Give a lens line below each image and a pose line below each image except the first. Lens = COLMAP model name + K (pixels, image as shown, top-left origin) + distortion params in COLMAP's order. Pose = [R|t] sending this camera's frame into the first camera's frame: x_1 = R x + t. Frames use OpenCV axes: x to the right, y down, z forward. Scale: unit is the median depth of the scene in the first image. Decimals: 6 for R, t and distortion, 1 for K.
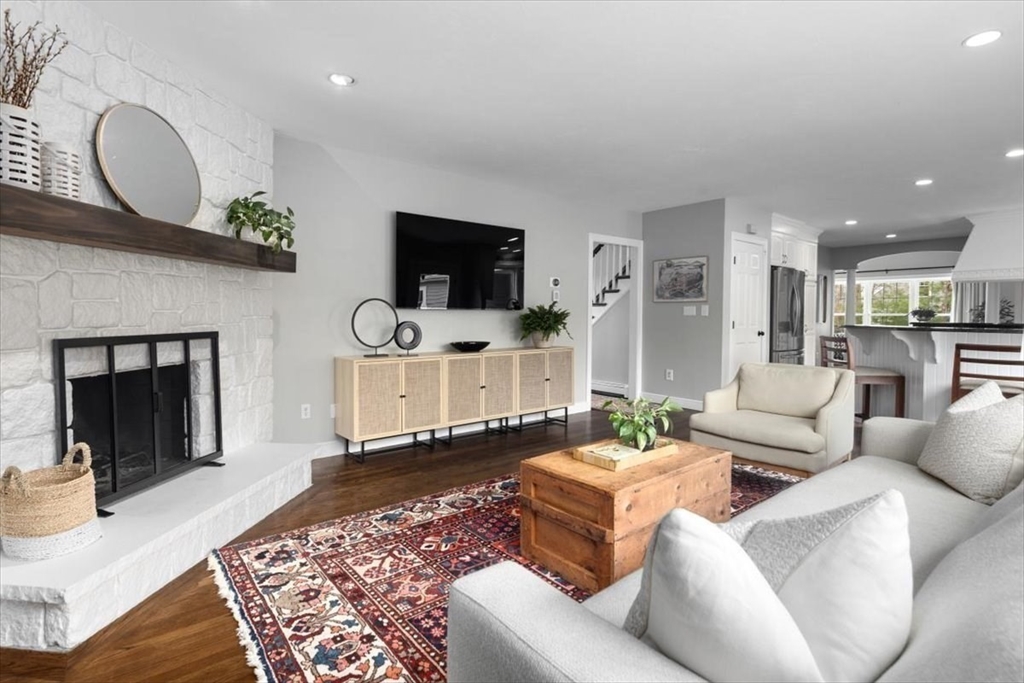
lens RADIAL K [[501.6, 0, 513.6], [0, 501.6, 338.1], [0, 0, 1]] dist [0.000415, -0.002363]
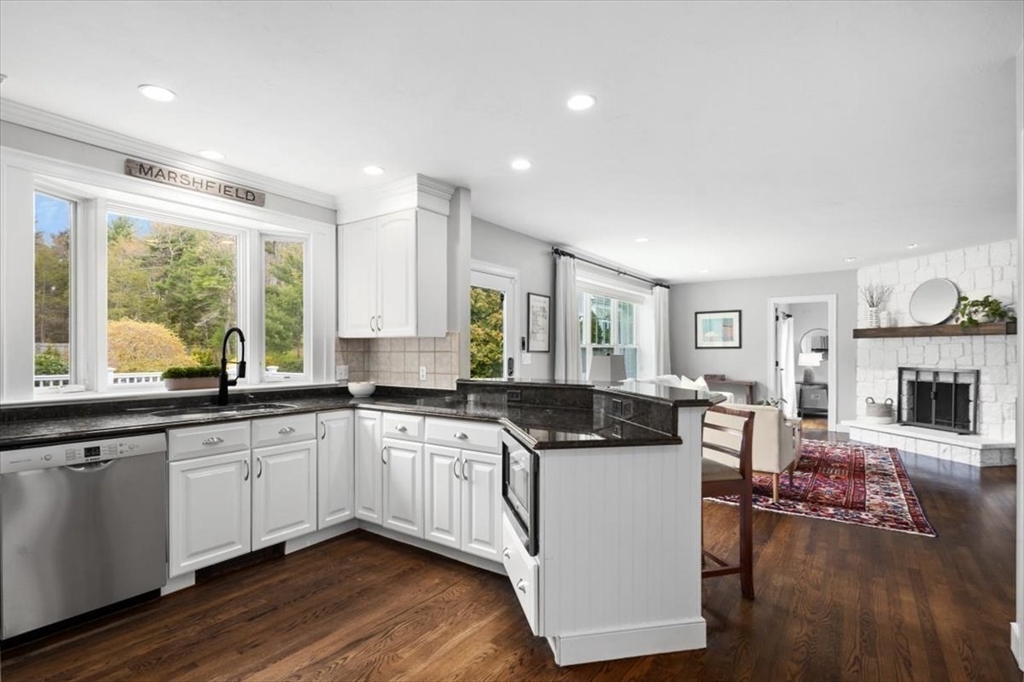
lens RADIAL K [[501.6, 0, 488.4], [0, 501.6, 357.0], [0, 0, 1]] dist [0.000415, -0.002363]
pose [[-0.966624, 0.002625, -0.256186, 1.806999], [-0.012818, 0.998200, 0.058589, -0.157140], [0.255879, 0.059918, -0.964850, 2.472319]]
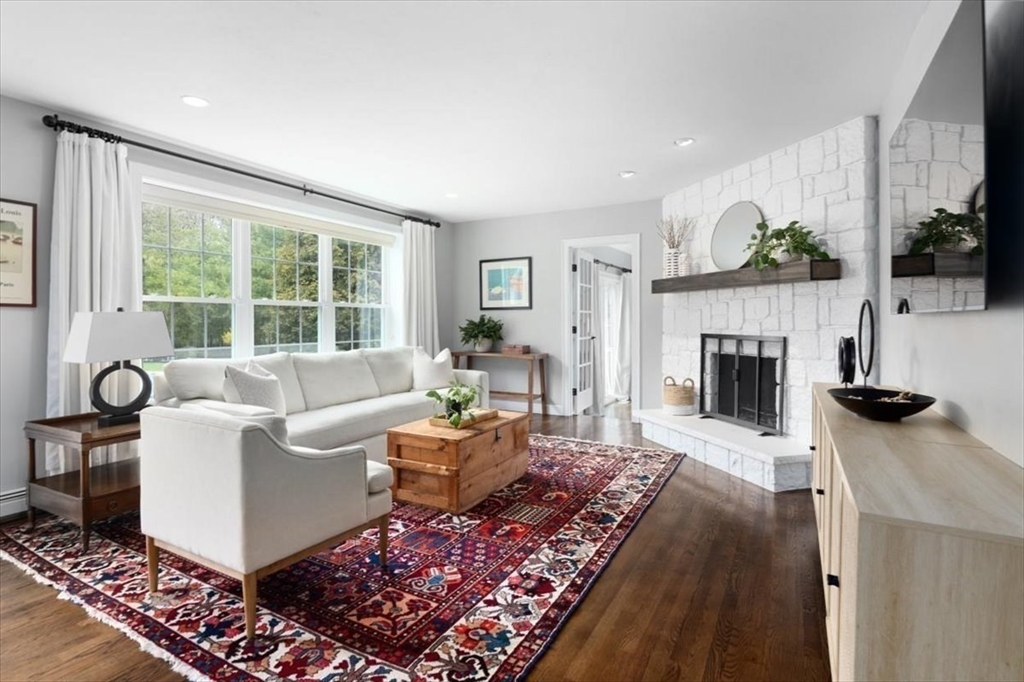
lens RADIAL K [[501.6, 0, 505.0], [0, 501.6, 326.2], [0, 0, 1]] dist [0.000415, -0.002363]
pose [[-0.932979, 0.002801, -0.359919, 0.539183], [-0.018401, 0.998291, 0.055467, -0.099644], [0.359459, 0.058373, -0.931333, 1.995655]]
